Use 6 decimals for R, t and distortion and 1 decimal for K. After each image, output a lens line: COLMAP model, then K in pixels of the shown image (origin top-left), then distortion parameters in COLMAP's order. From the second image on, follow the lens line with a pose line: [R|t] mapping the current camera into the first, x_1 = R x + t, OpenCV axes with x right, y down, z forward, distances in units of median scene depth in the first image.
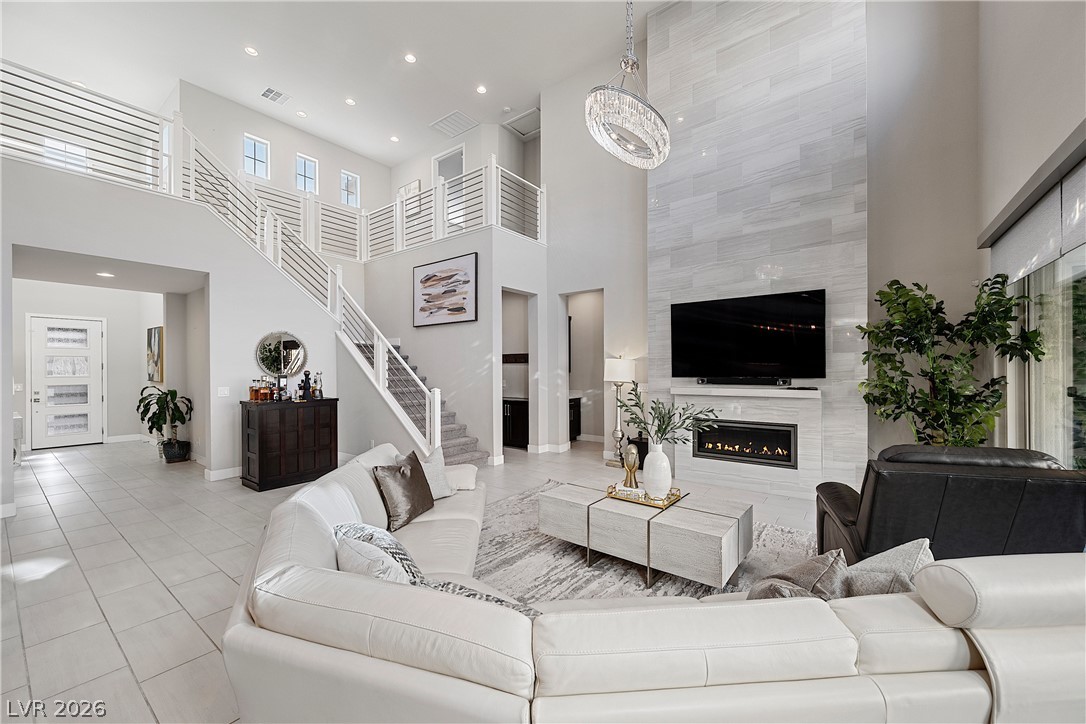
lens RADIAL K [[423.8, 0, 538.9], [0, 423.8, 369.9], [0, 0, 1]] dist [-0.001436, -0.000197]
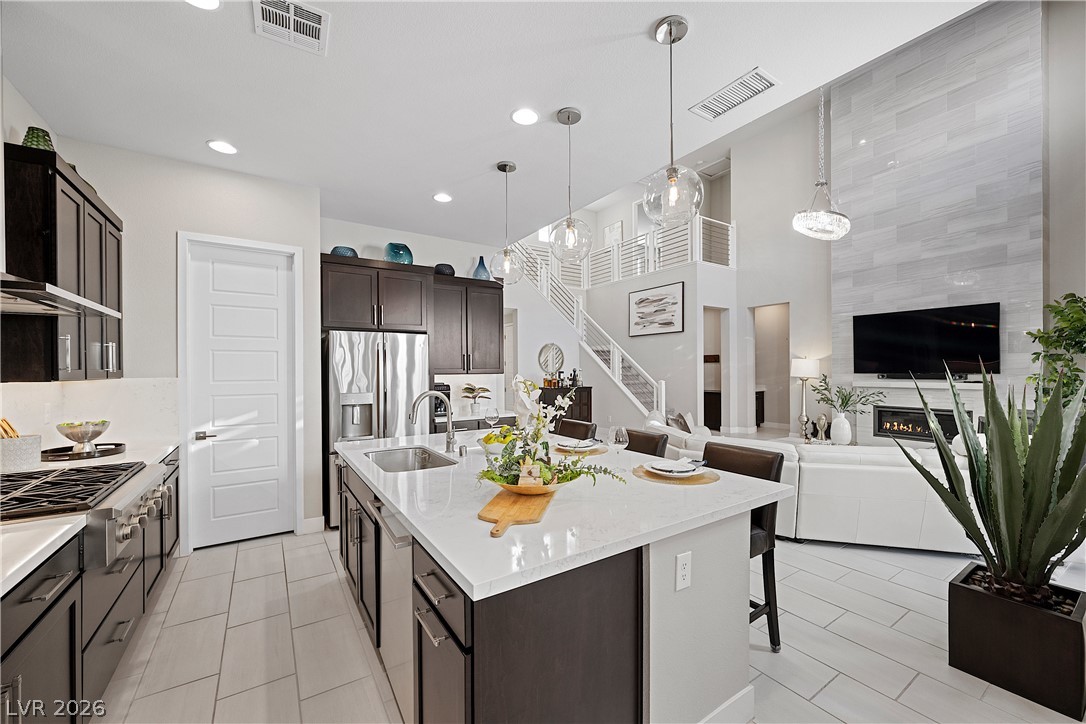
lens RADIAL K [[423.8, 0, 538.9], [0, 423.8, 369.9], [0, 0, 1]] dist [-0.001436, -0.000197]
pose [[0.941550, -0.000328, -0.336873, -0.153146], [0.001233, 0.999996, 0.002472, 0.002806], [0.336871, -0.002743, 0.941547, -0.532020]]
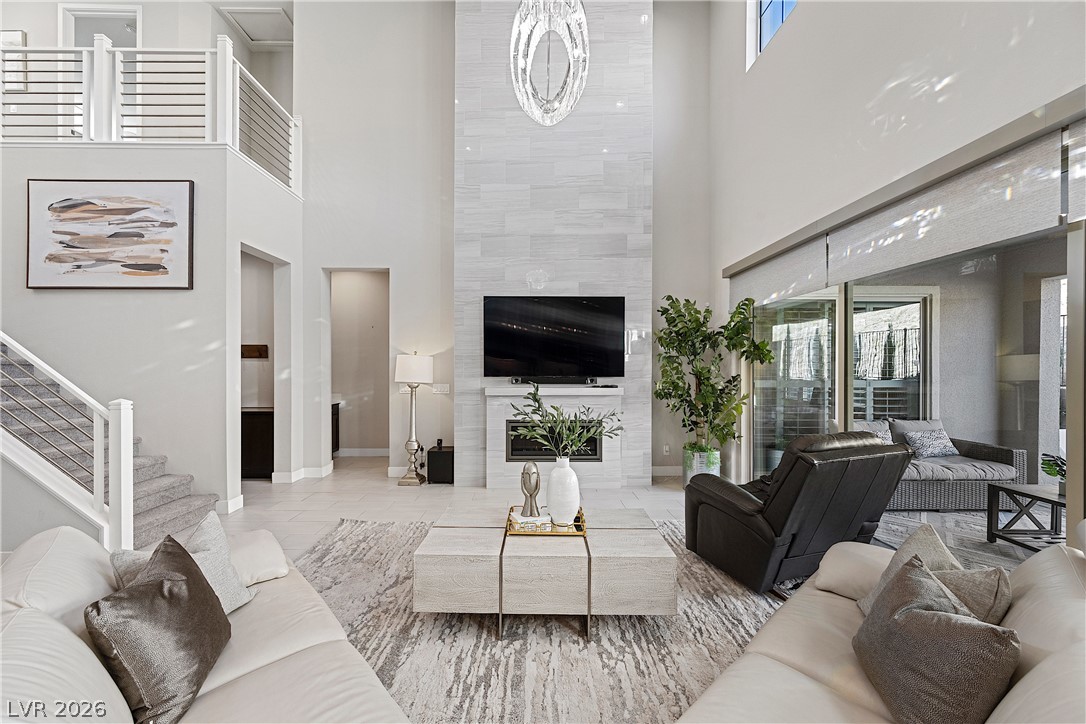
lens RADIAL K [[423.8, 0, 538.9], [0, 423.8, 369.9], [0, 0, 1]] dist [-0.001436, -0.000197]
pose [[0.783945, 0.003275, 0.620821, -0.161798], [-0.004580, 0.999989, 0.000508, 0.001592], [-0.620813, -0.003242, 0.783952, 0.224859]]
